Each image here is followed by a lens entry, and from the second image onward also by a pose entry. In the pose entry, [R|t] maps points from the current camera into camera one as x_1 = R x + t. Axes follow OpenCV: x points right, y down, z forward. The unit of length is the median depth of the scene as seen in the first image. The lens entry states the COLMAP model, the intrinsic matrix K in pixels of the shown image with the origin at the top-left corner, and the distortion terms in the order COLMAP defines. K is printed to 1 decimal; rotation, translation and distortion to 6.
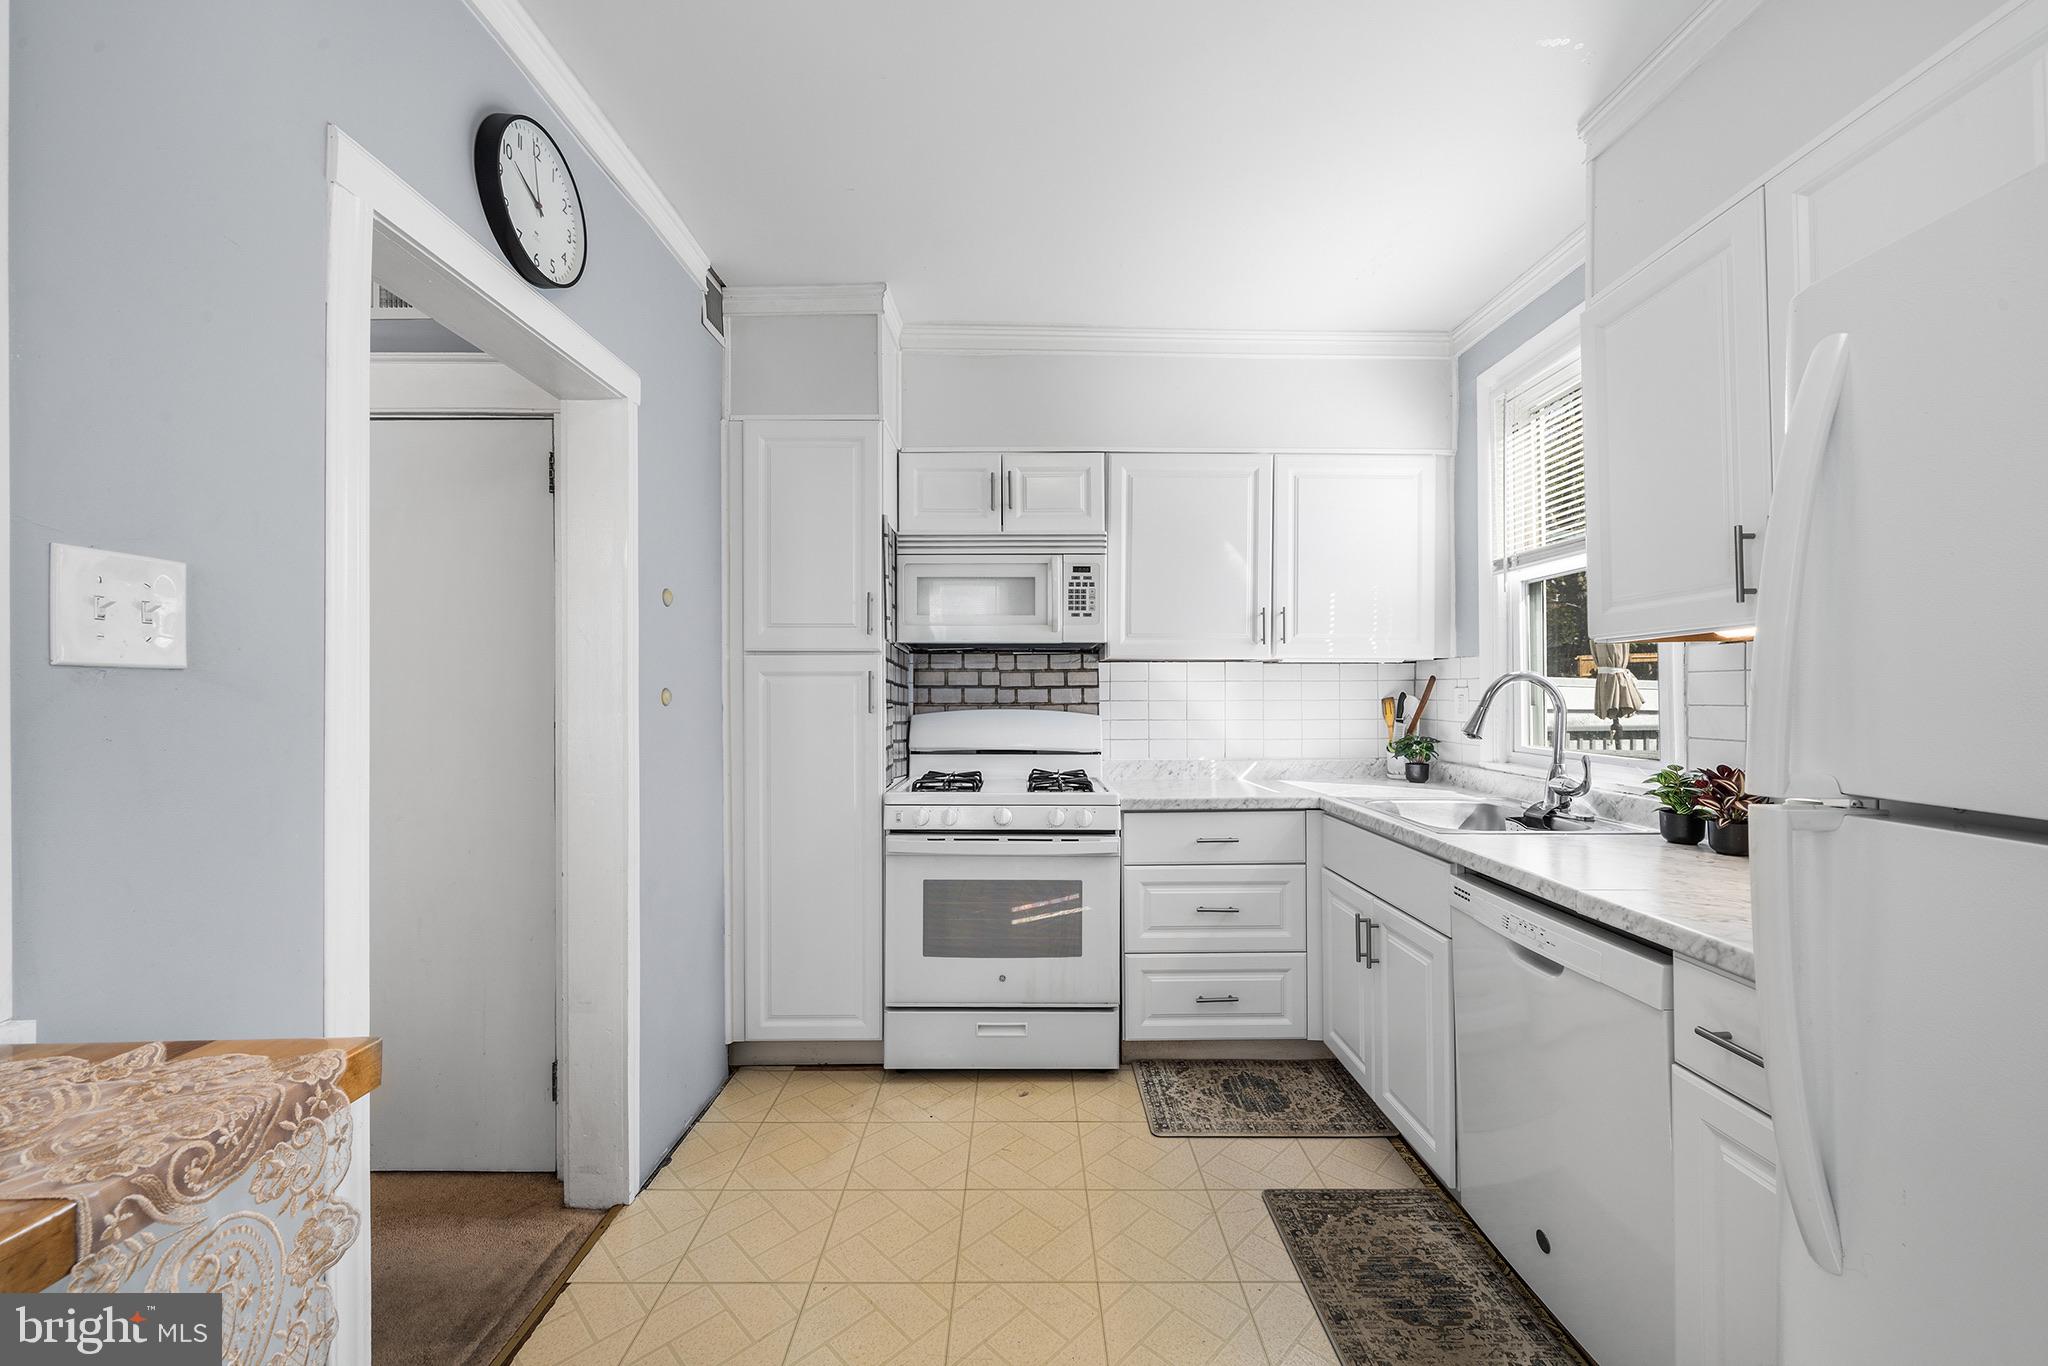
lens RADIAL K [[759.5, 0, 1004.5], [0, 759.5, 690.0], [0, 0, 1]] dist [-0.003921, -0.000873]
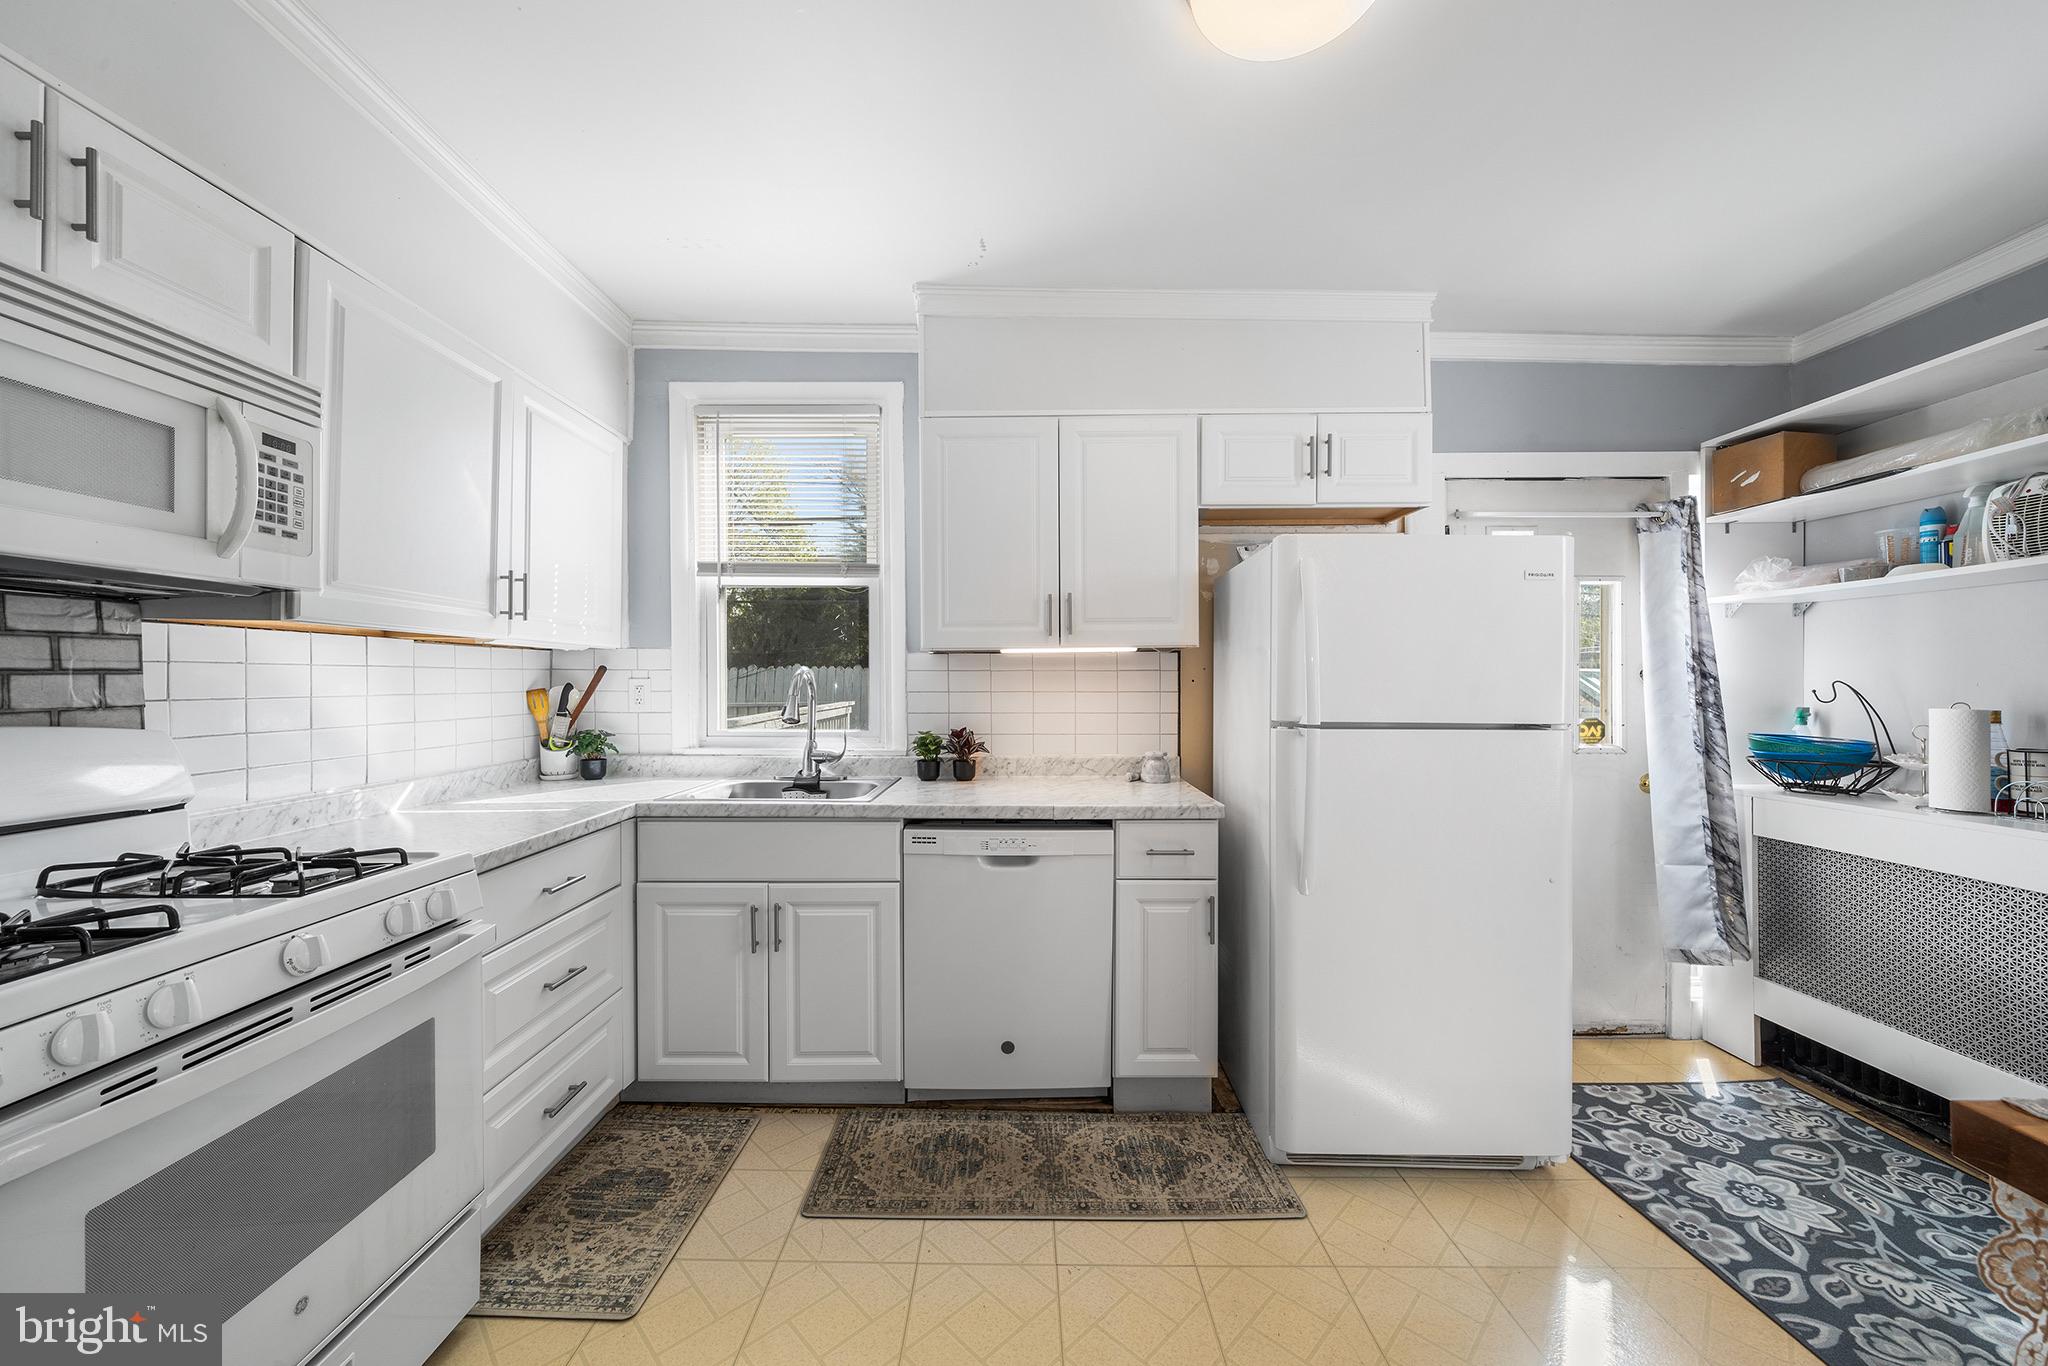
lens RADIAL K [[759.5, 0, 1022.0], [0, 759.5, 682.2], [0, 0, 1]] dist [-0.003921, -0.000873]
pose [[-0.003324, -0.000368, 0.999994, -0.410333], [-0.005245, 0.999986, 0.000350, -0.000904], [-0.999981, -0.005244, -0.003326, 0.499562]]
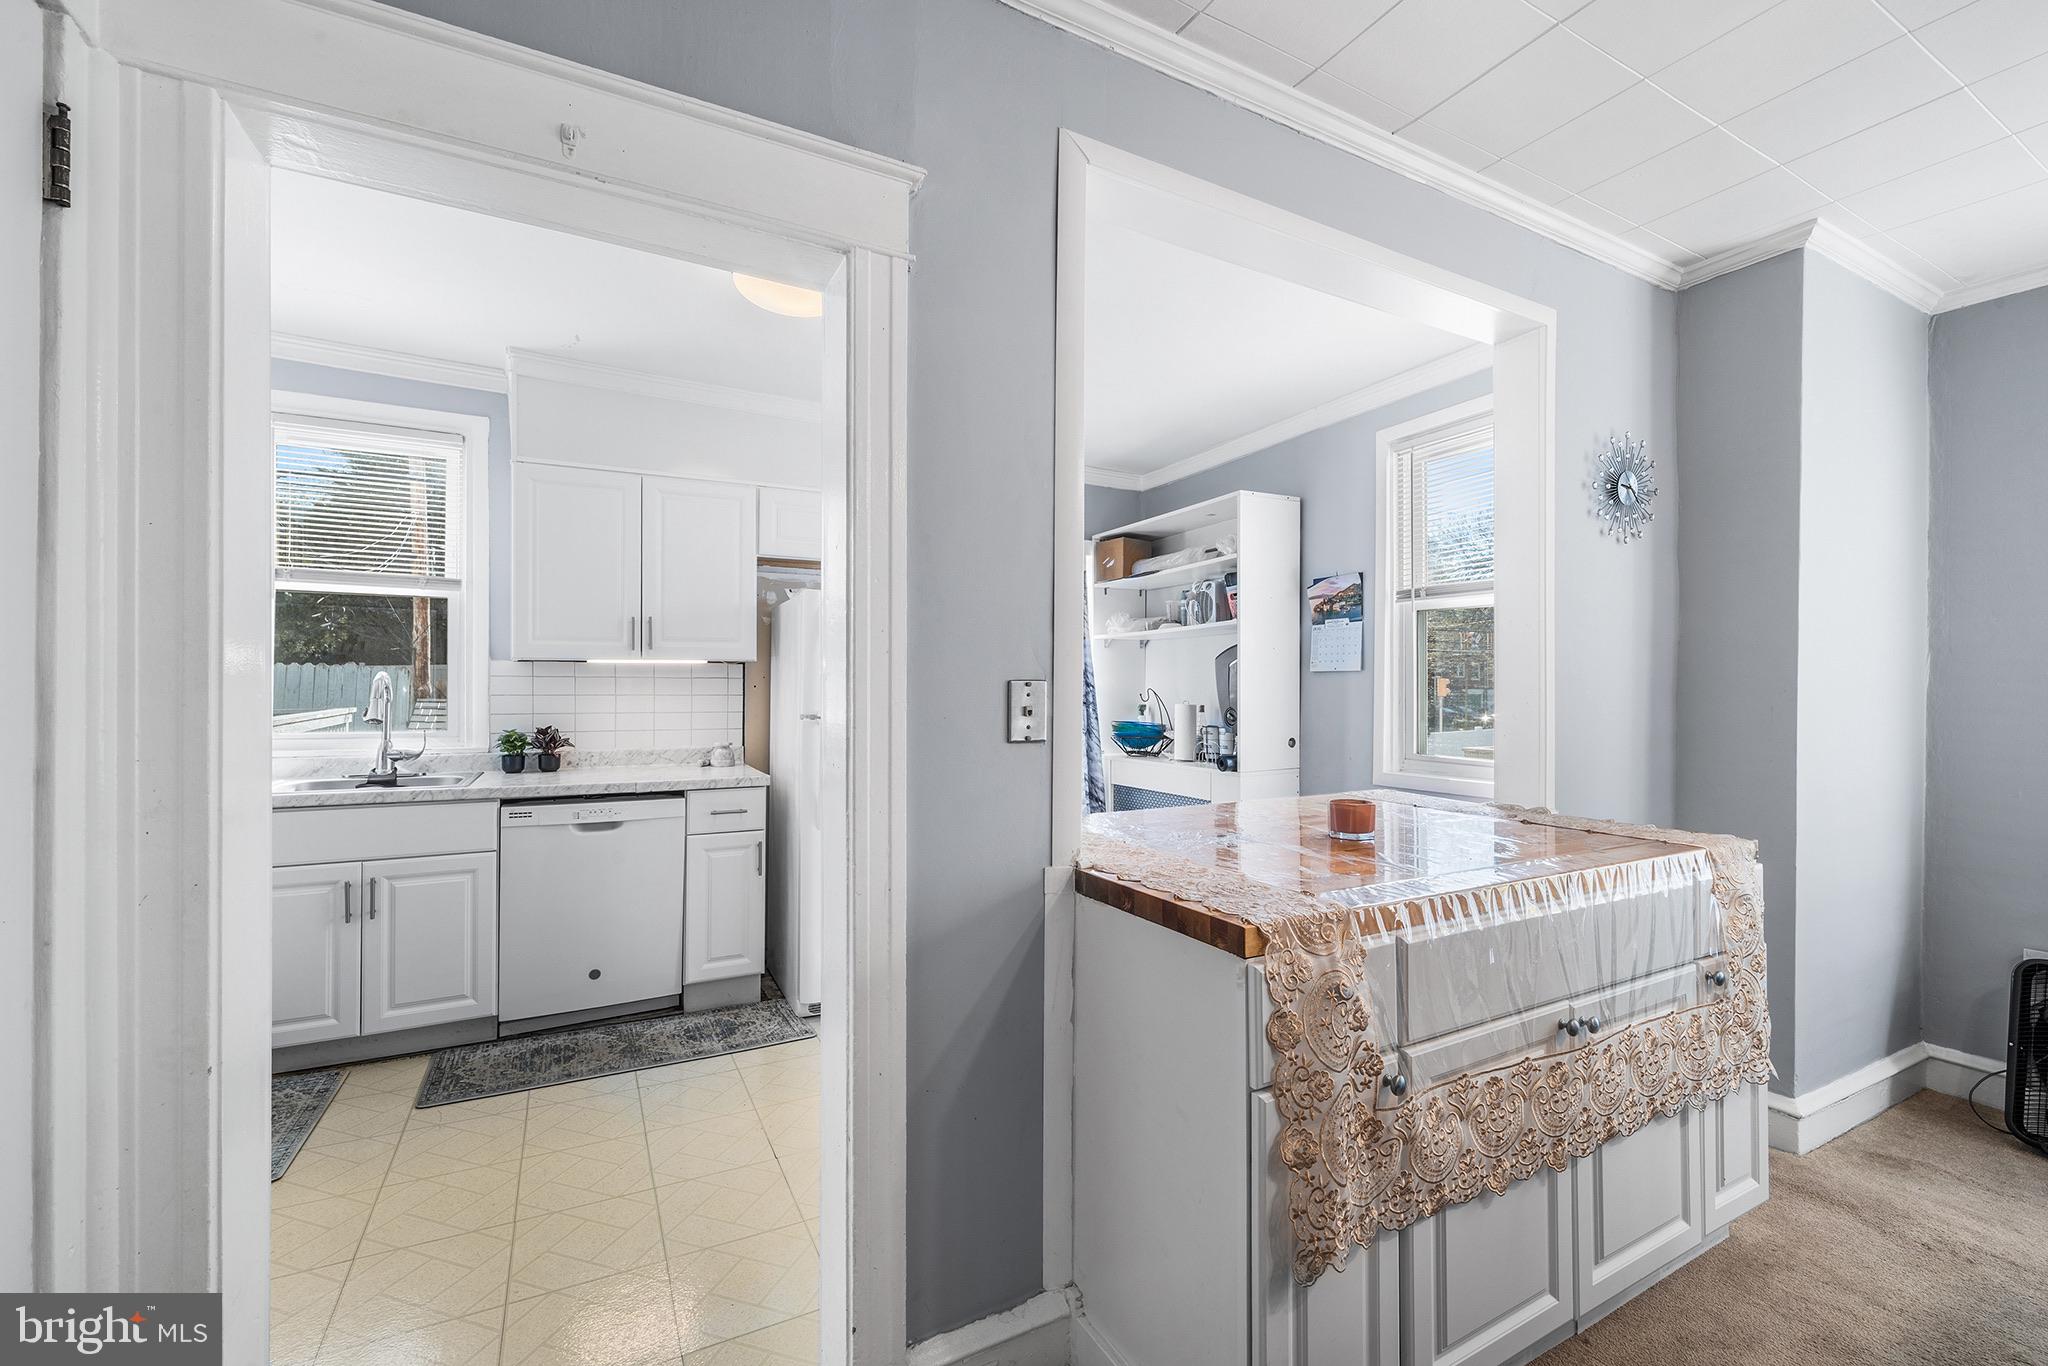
lens RADIAL K [[845.7, 0, 1025.4], [0, 845.7, 680.8], [0, 0, 1]] dist [-0.002684, -0.000342]
pose [[-0.469983, 0.003447, 0.882668, -0.871334], [-0.009895, 0.999909, -0.009174, -0.004396], [-0.882620, -0.013045, -0.469907, 0.536620]]
